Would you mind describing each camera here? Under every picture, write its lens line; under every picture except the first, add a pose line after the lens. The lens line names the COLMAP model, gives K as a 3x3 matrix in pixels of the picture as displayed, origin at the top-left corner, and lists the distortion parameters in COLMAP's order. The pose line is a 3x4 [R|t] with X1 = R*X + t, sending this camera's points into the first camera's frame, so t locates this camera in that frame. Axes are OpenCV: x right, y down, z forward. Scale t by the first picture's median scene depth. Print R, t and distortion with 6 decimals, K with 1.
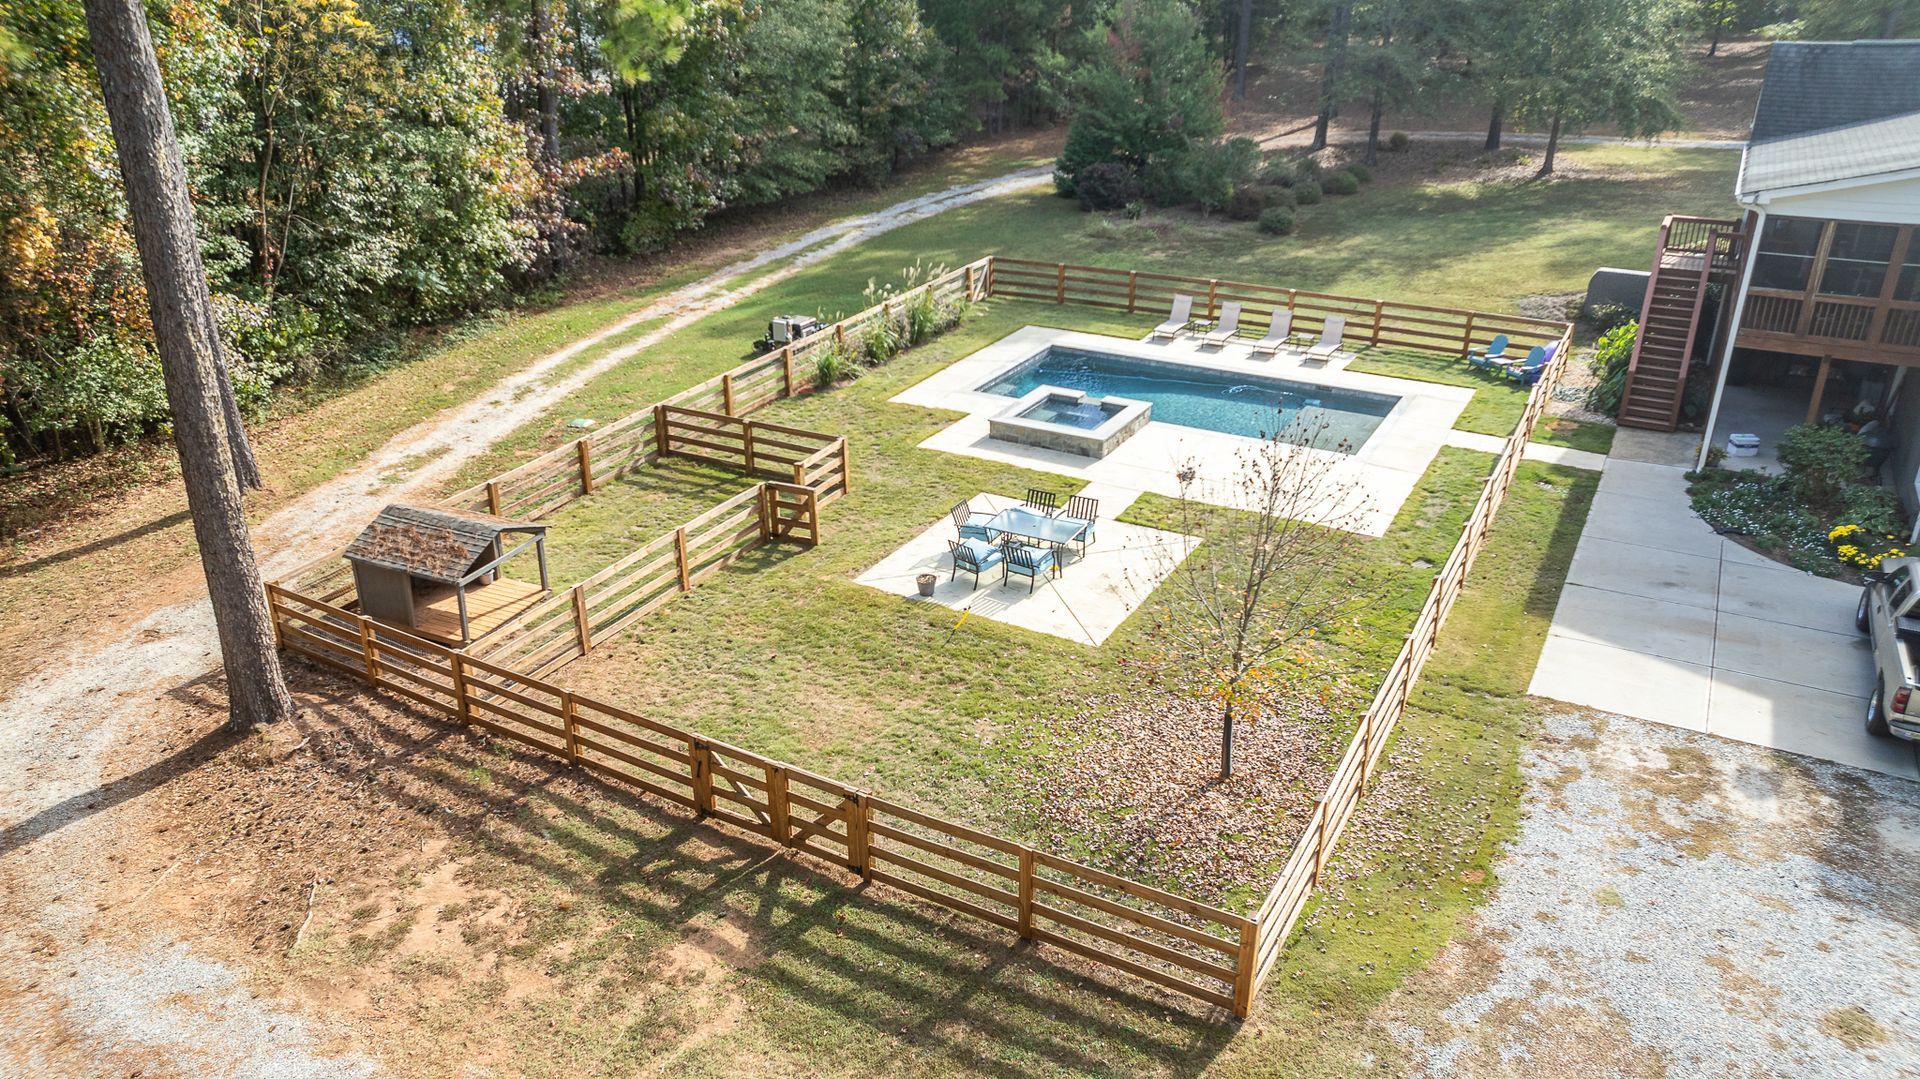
lens RADIAL K [[1352.7, 0, 960.0], [0, 1352.7, 539.5], [0, 0, 1]] dist [-0.021465, 0.000828]
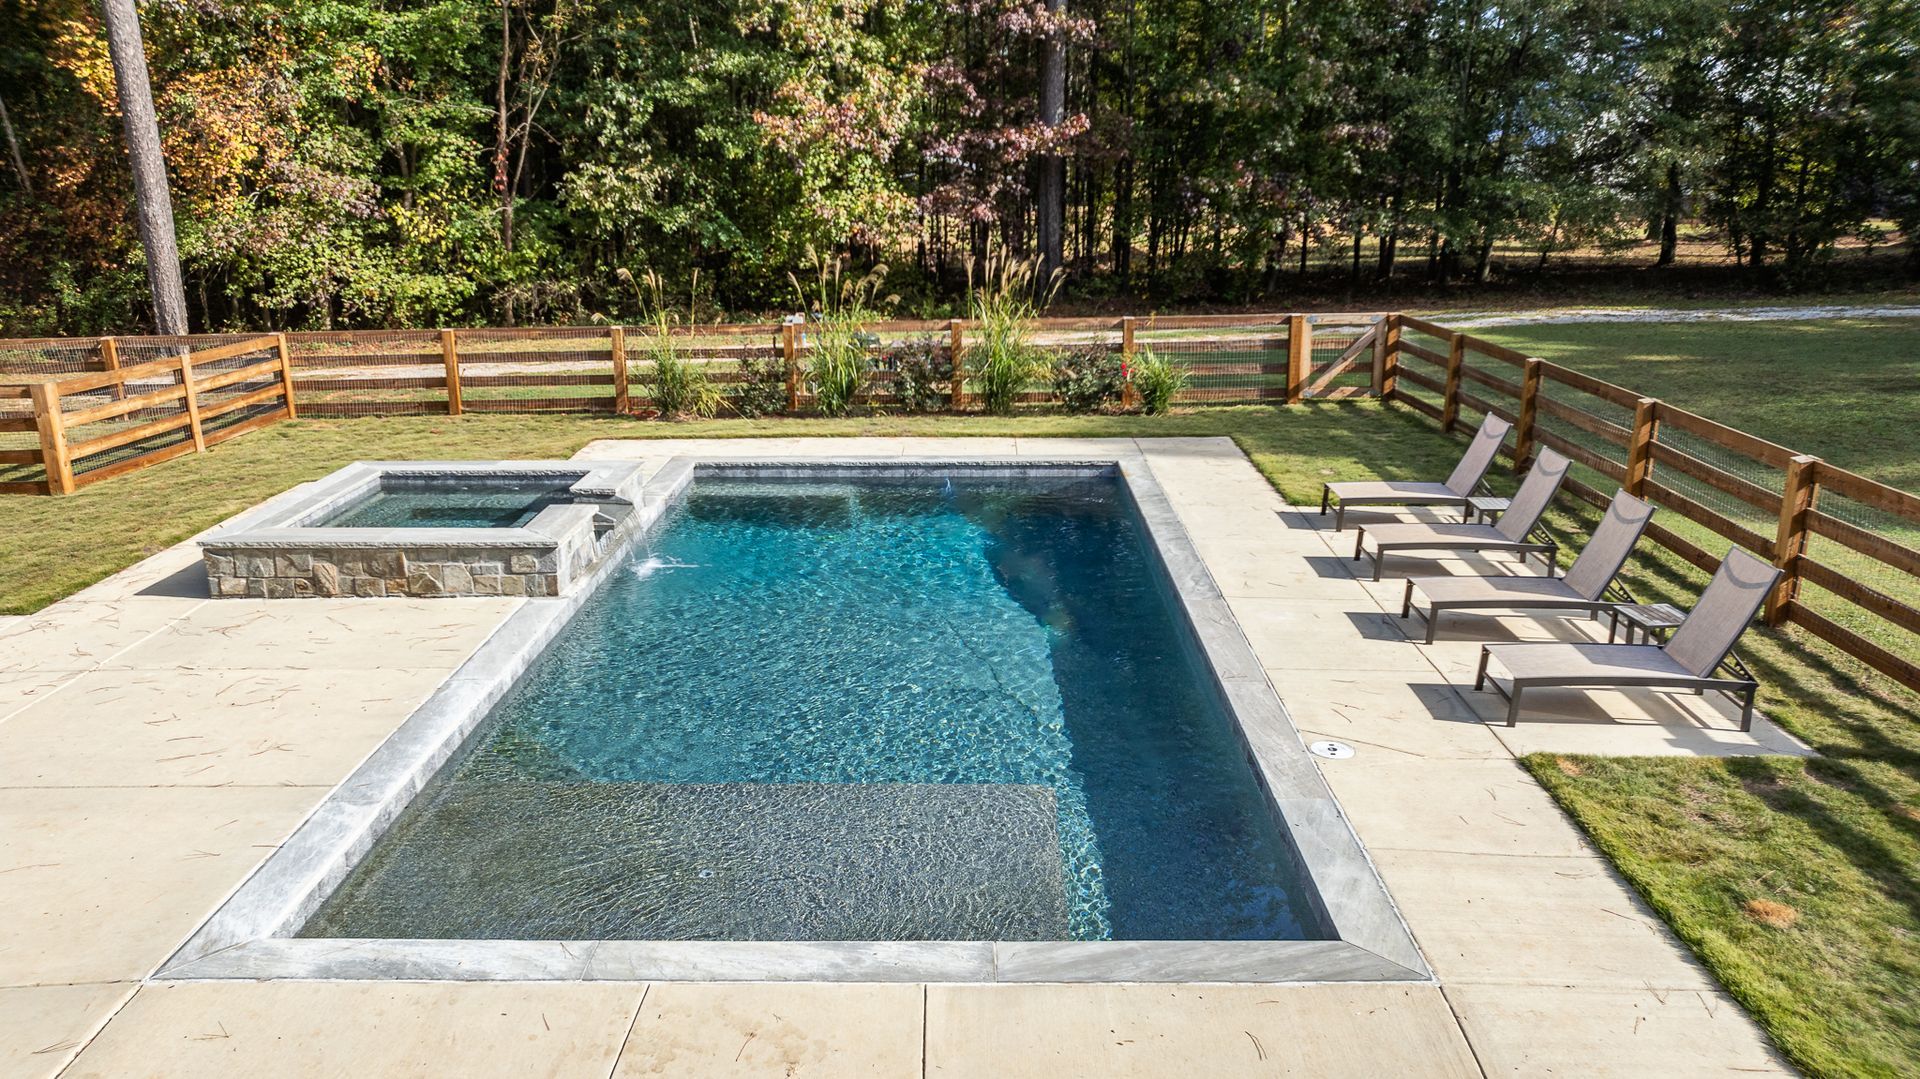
lens RADIAL K [[1352.7, 0, 960.0], [0, 1352.7, 539.5], [0, 0, 1]] dist [-0.021465, 0.000828]
pose [[0.478676, 0.241844, -0.844027, 0.409305], [-0.357852, 0.931584, 0.063983, -0.137737], [0.801755, 0.271410, 0.532471, 0.787551]]
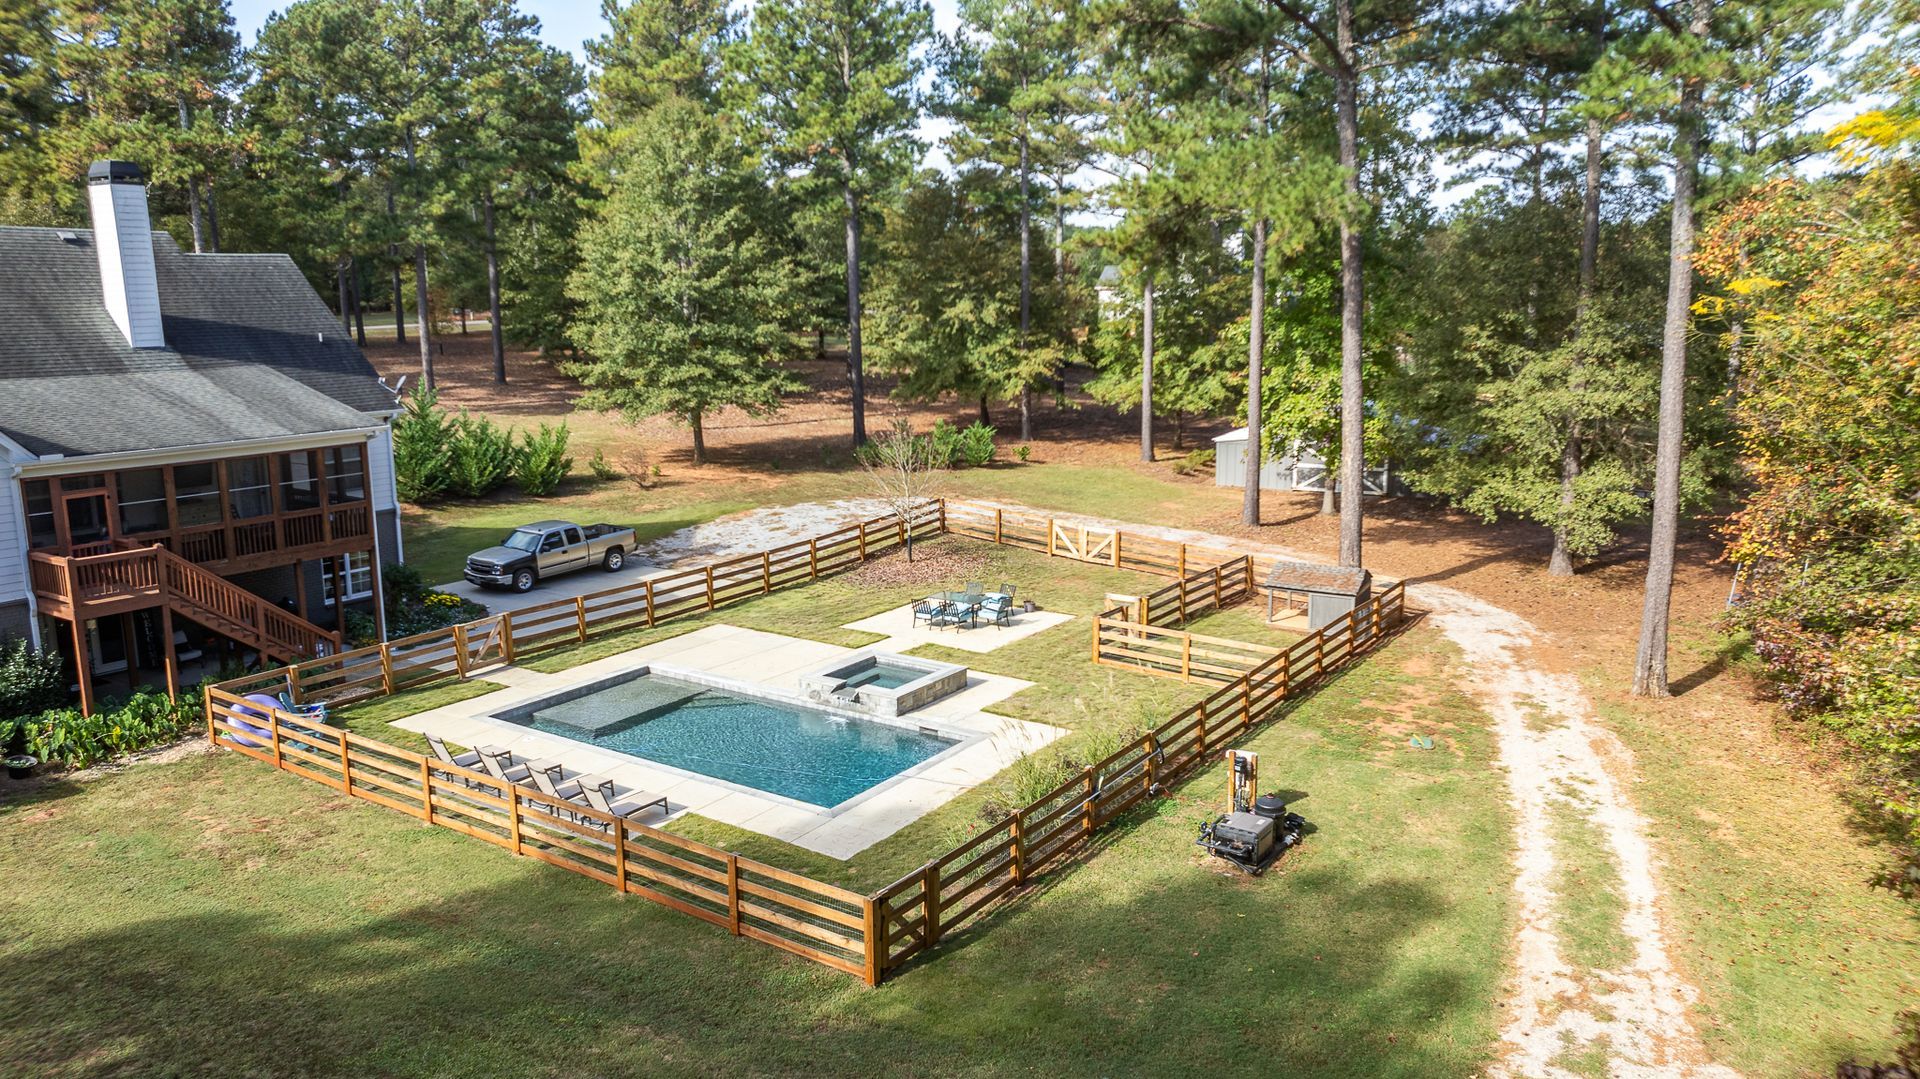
lens RADIAL K [[1347.5, 0, 960.0], [0, 1347.5, 539.5], [0, 0, 1]] dist [-0.022778, 0.006207]
pose [[-0.996964, -0.008561, 0.077398, -0.043094], [0.037306, 0.819941, 0.571232, -0.639857], [-0.068352, 0.572384, -0.817132, 1.508949]]
